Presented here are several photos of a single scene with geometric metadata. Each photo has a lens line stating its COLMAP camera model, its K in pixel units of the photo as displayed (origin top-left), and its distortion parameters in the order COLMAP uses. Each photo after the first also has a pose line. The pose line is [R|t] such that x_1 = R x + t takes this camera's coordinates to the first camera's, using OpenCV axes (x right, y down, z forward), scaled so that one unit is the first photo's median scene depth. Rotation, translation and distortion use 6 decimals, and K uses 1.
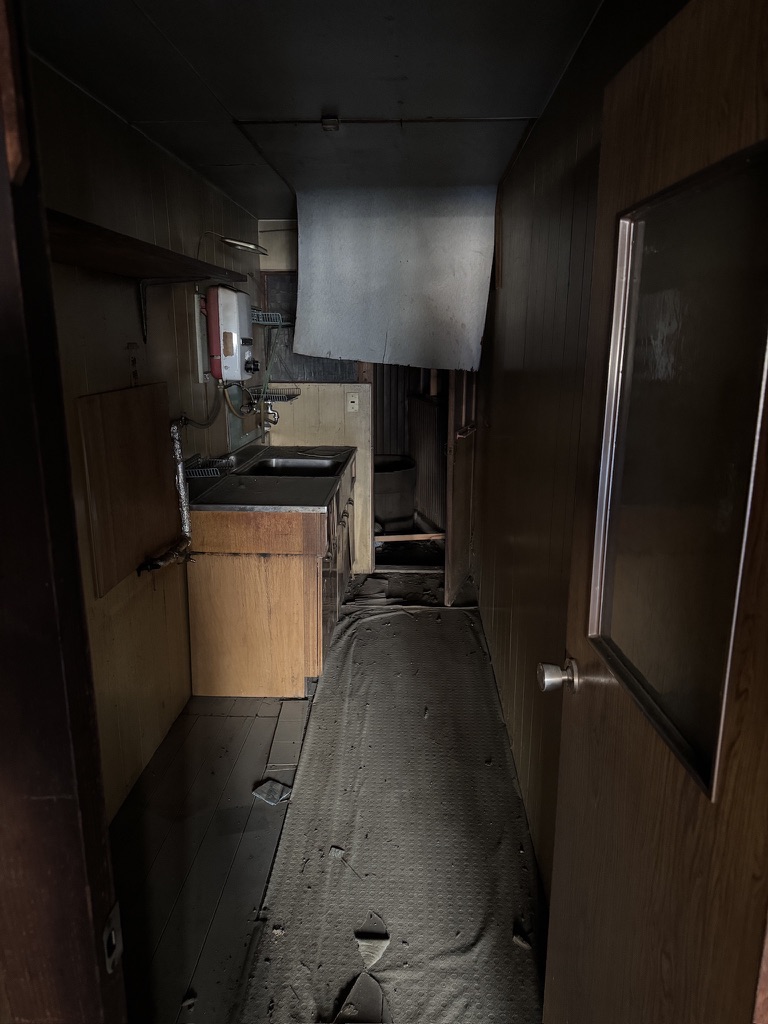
lens RADIAL K [[725.7, 0, 385.8], [0, 725.7, 514.5], [0, 0, 1]] dist [0.044365, -0.056263]
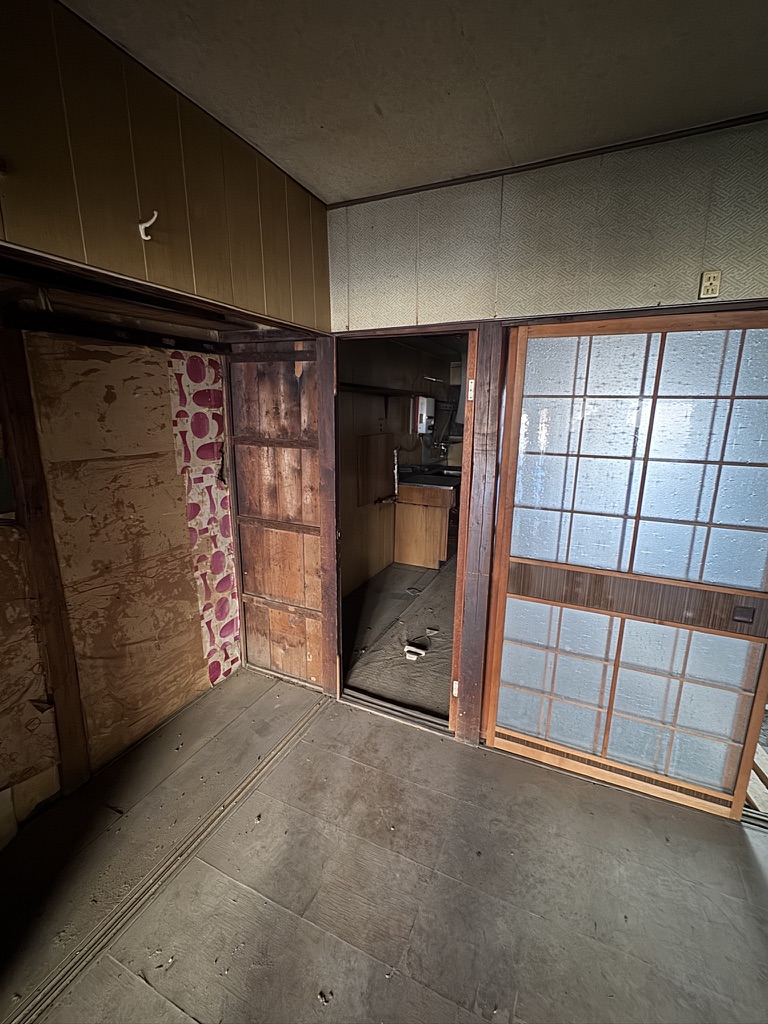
lens RADIAL K [[447.9, 0, 381.3], [0, 447.9, 509.7], [0, 0, 1]] dist [-0.000128, 0.000031]
pose [[0.926777, 0.097635, -0.362700, 0.234070], [-0.103501, 0.994624, 0.003274, 0.078586], [0.361070, 0.034506, 0.931900, -0.436375]]
